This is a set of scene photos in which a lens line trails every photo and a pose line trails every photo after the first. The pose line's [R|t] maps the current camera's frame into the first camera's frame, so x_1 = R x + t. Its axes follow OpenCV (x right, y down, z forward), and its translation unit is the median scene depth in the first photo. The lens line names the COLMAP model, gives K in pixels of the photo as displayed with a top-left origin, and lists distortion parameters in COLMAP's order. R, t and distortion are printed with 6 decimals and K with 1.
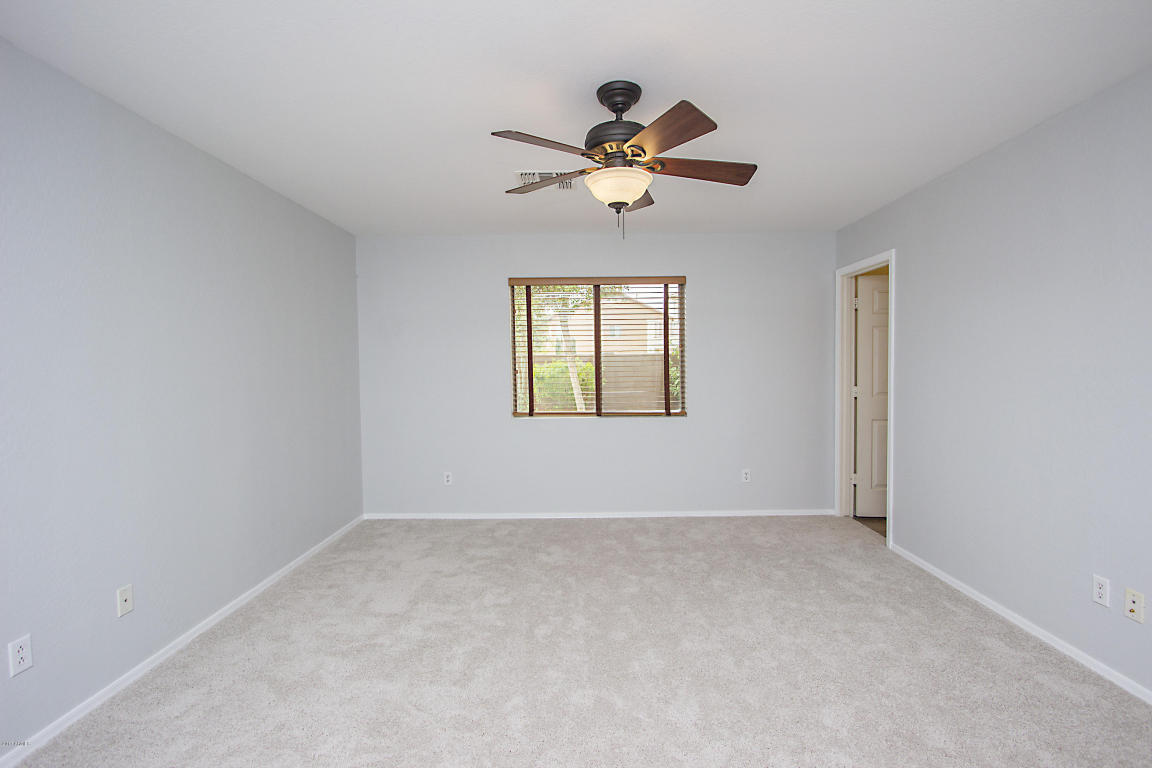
lens RADIAL K [[529.0, 0, 583.0], [0, 529.0, 384.5], [0, 0, 1]] dist [-0.014483, 0.002665]
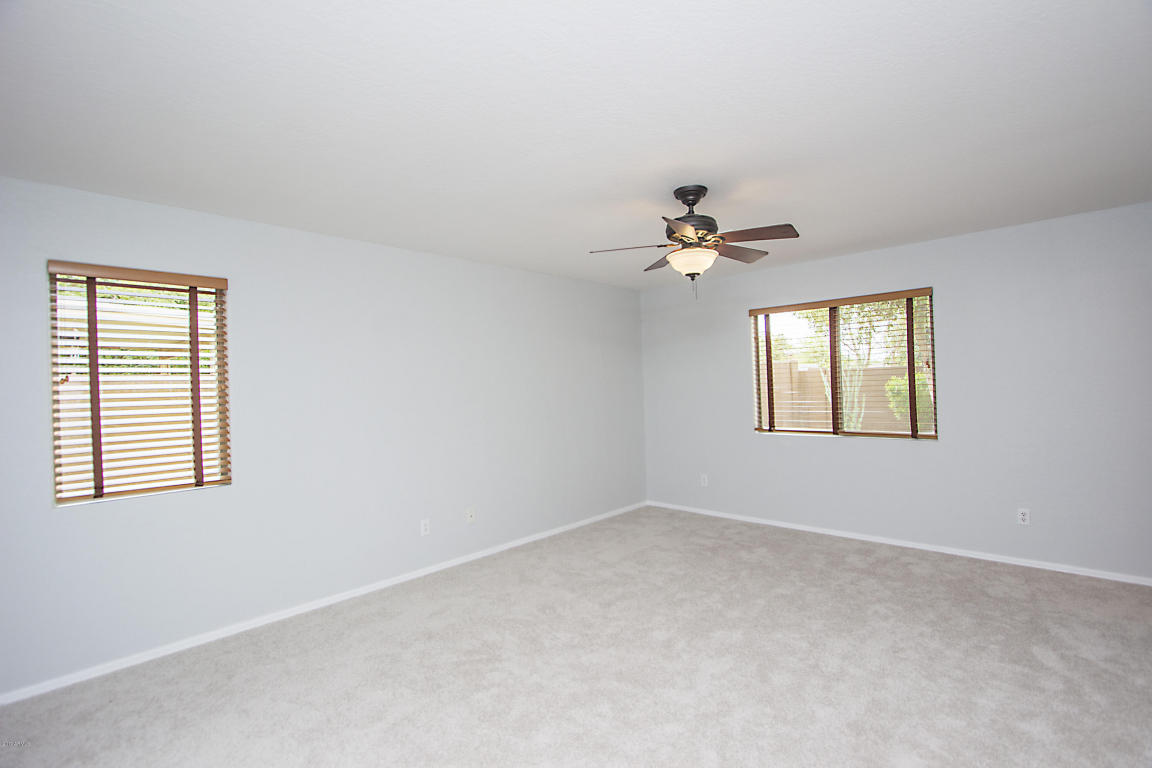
lens RADIAL K [[526.7, 0, 579.2], [0, 526.7, 386.3], [0, 0, 1]] dist [-0.010504, 0.001117]
pose [[0.730456, -0.010667, -0.682876, 0.443298], [-0.000985, 0.999861, -0.016672, -0.020894], [0.682959, 0.012850, 0.730344, -0.092574]]
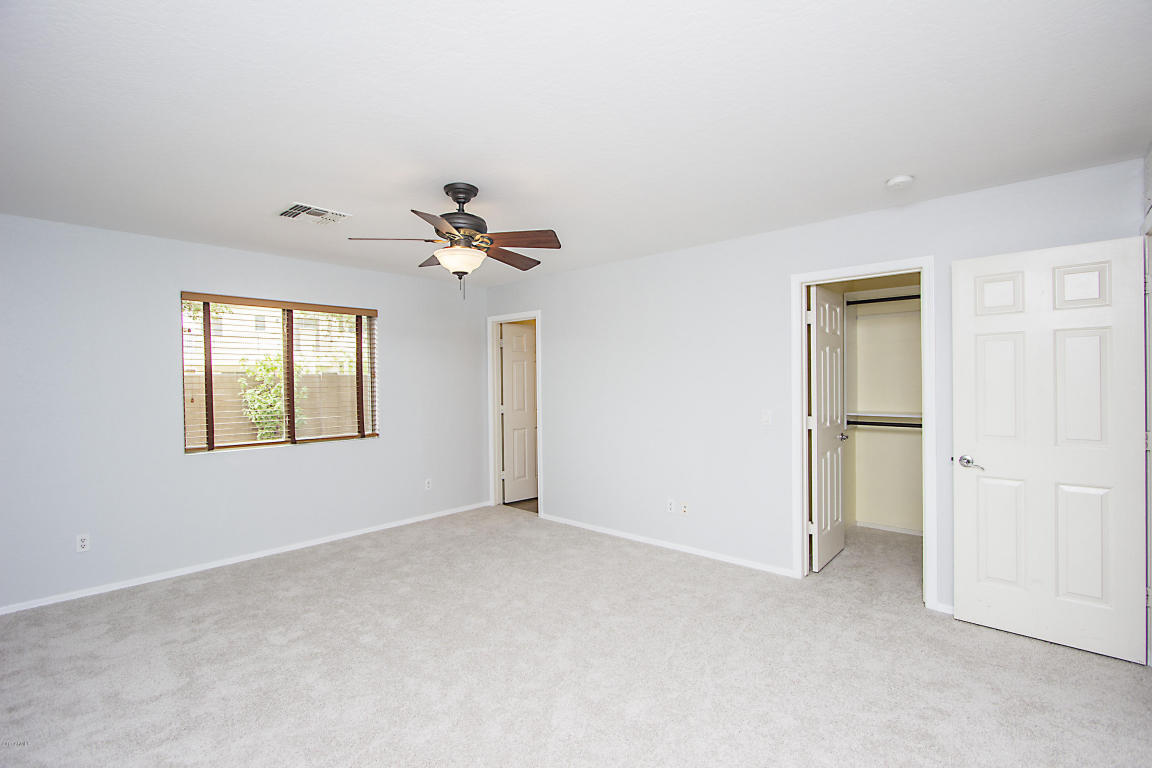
lens RADIAL K [[529.0, 0, 583.0], [0, 529.0, 384.5], [0, 0, 1]] dist [-0.014483, 0.002665]
pose [[0.664792, -0.001362, 0.747027, -0.415500], [0.028509, 0.999316, -0.023549, -0.014049], [-0.746484, 0.036953, 0.664376, -0.052428]]
